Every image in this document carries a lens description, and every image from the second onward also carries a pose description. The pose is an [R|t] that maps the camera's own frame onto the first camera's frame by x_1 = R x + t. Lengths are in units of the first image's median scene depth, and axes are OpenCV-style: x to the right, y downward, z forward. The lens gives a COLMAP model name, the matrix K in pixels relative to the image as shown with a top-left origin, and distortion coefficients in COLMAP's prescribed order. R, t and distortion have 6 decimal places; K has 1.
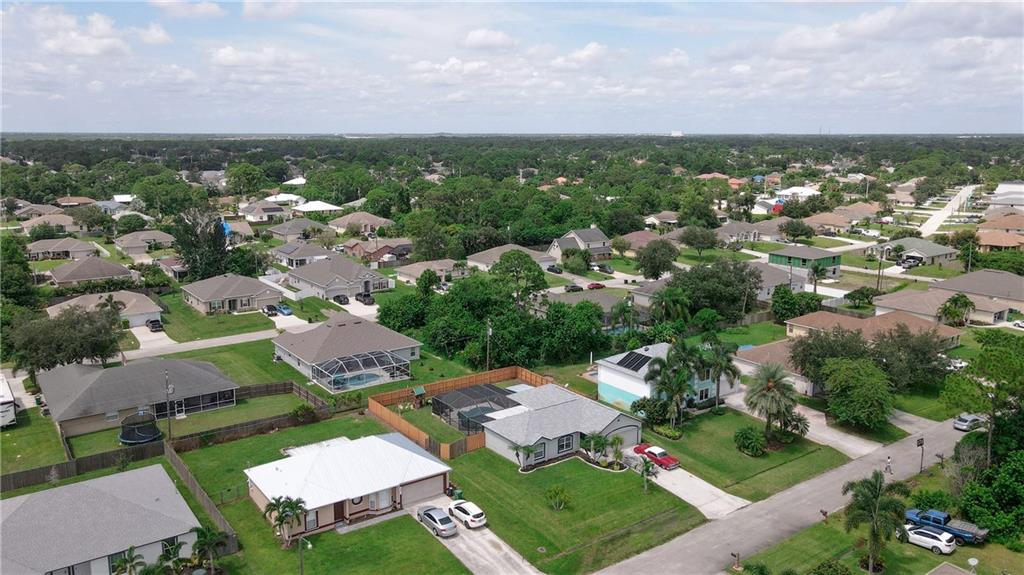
lens RADIAL K [[773.1, 0, 505.7], [0, 773.1, 286.6], [0, 0, 1]] dist [-0.000845, 0.047289]
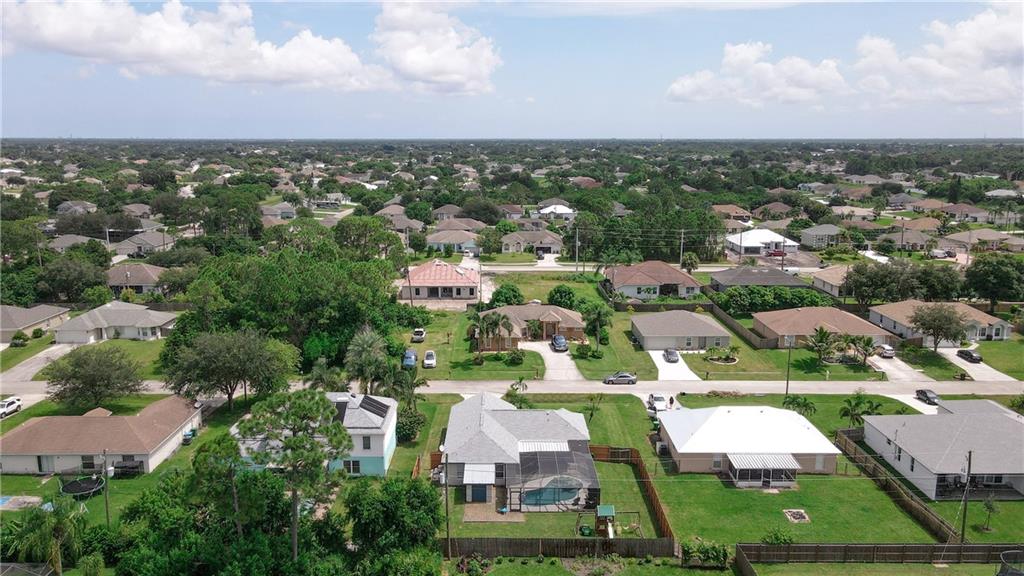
lens RADIAL K [[760.5, 0, 496.6], [0, 760.5, 285.3], [0, 0, 1]] dist [0.021971, 0.007048]
pose [[-0.805536, -0.115130, 0.581255, -0.293878], [0.115475, 0.931634, 0.344562, -0.213676], [-0.581187, 0.344677, -0.737170, 1.070068]]
